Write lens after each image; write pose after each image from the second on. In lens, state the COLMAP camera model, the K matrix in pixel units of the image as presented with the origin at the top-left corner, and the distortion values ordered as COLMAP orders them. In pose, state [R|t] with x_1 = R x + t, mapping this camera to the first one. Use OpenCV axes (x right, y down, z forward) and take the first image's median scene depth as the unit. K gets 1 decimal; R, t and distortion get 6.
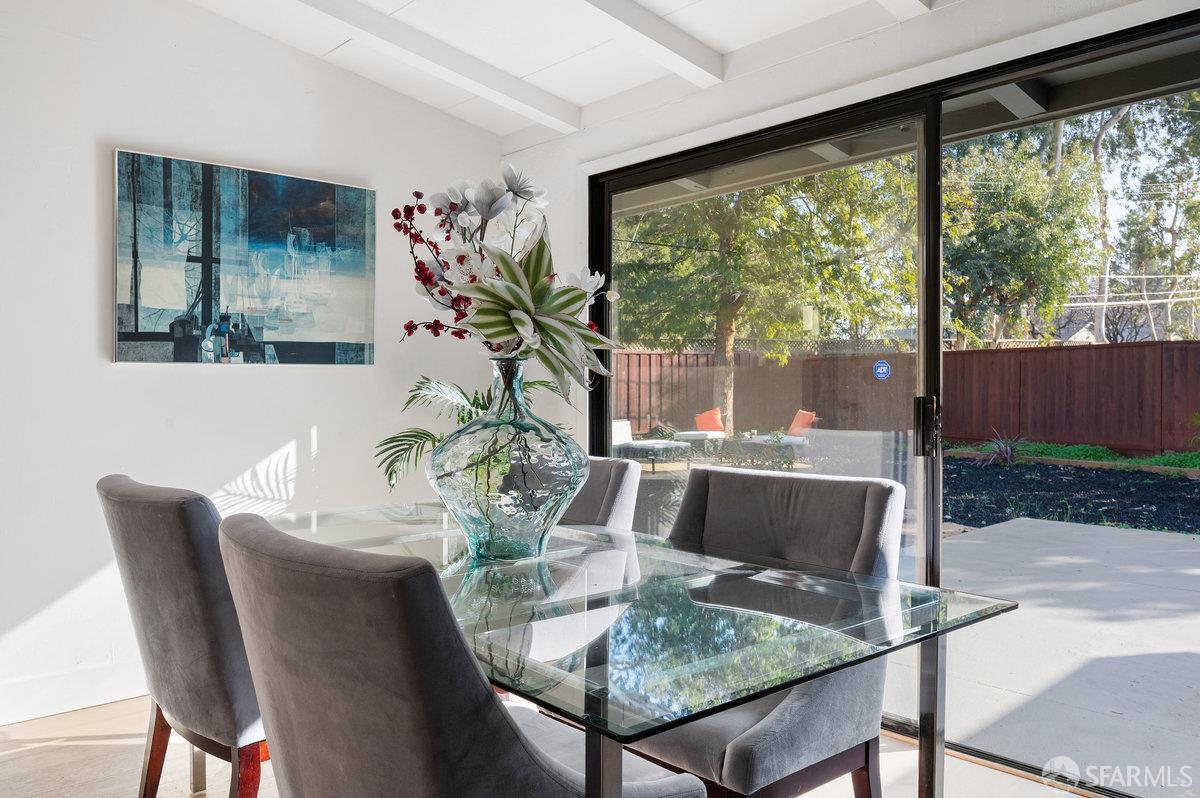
lens RADIAL K [[924.1, 0, 557.6], [0, 924.1, 413.0], [0, 0, 1]] dist [-0.004640, 0.003849]
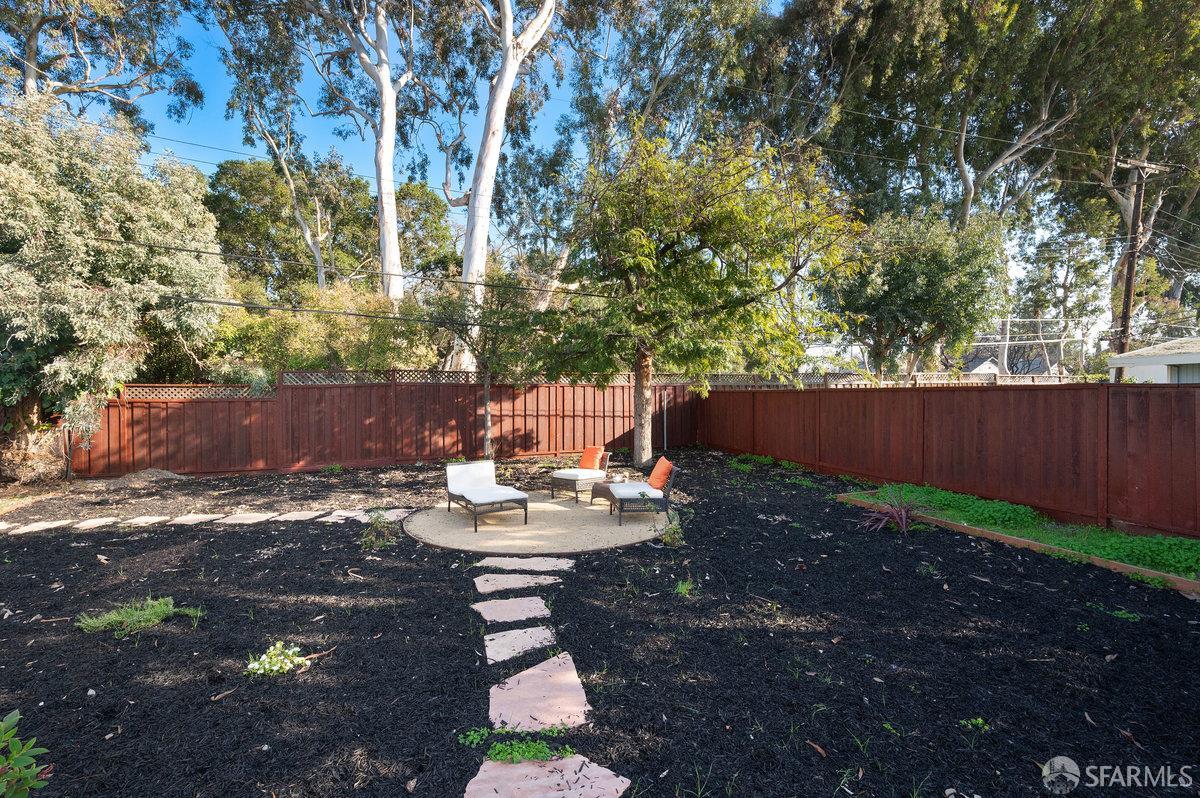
lens RADIAL K [[500.3, 0, 581.3], [0, 500.3, 398.5], [0, 0, 1]] dist [-0.003065, -0.000450]
pose [[0.987221, 0.005499, -0.159262, 0.161770], [-0.008330, 0.999819, -0.017115, -0.032786], [0.159139, 0.018223, 0.987088, 0.299467]]
